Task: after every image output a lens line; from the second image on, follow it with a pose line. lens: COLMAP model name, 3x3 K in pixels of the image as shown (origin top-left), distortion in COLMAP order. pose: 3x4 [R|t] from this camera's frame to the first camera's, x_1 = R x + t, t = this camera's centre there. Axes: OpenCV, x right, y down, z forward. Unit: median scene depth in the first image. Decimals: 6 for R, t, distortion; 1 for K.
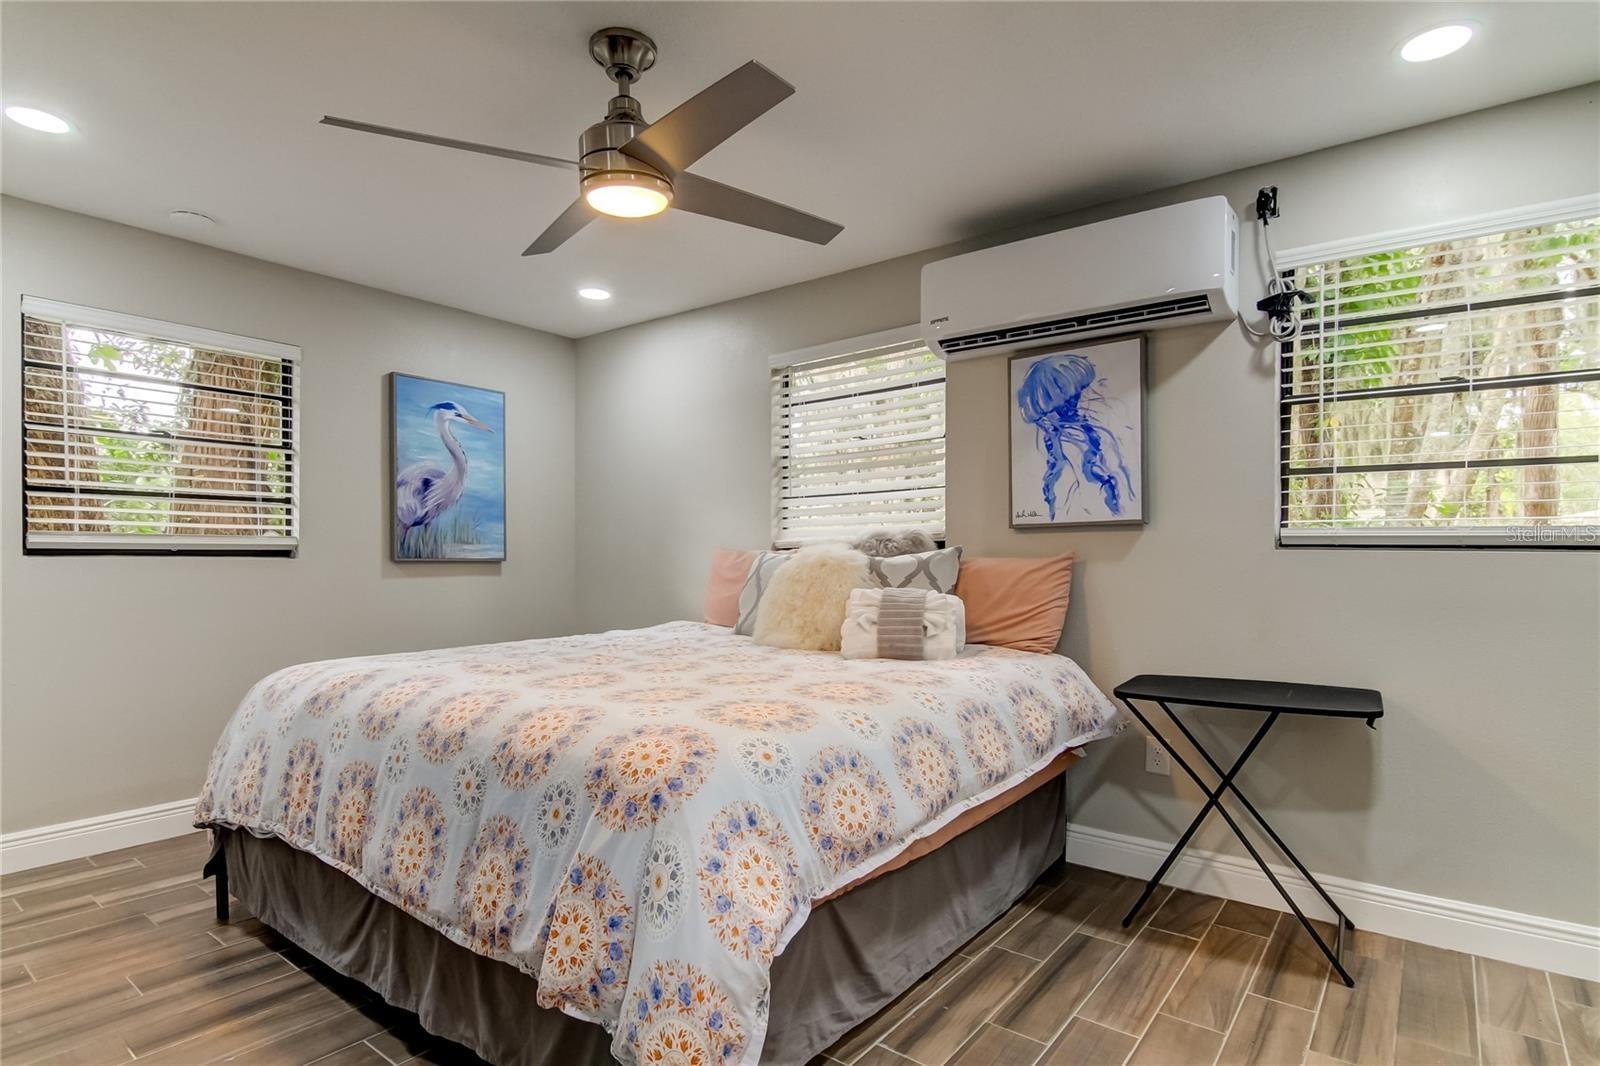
lens RADIAL K [[798.3, 0, 828.1], [0, 798.3, 549.0], [0, 0, 1]] dist [0.004284, -0.014600]
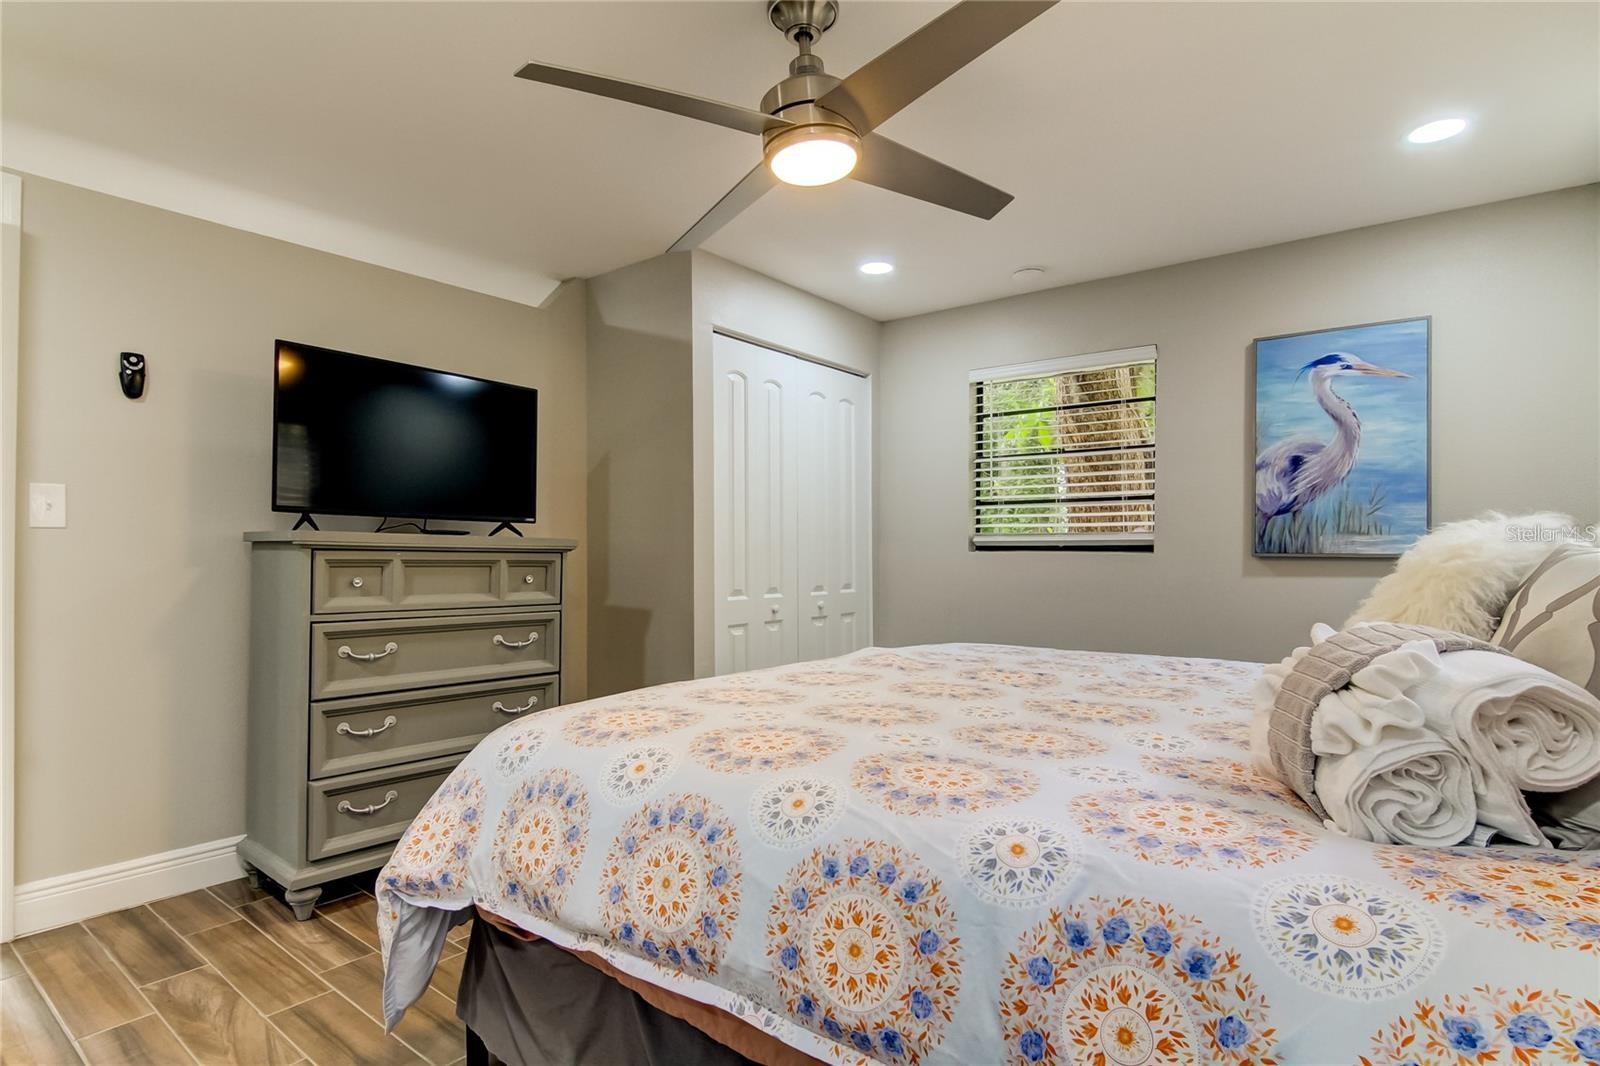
lens RADIAL K [[834.6, 0, 808.7], [0, 834.6, 536.7], [0, 0, 1]] dist [0.006176, -0.015848]
pose [[-0.019717, -0.019400, -0.999617, 0.366131], [0.008030, 0.999776, -0.019562, 0.007356], [0.999773, -0.008413, -0.019557, 0.524240]]
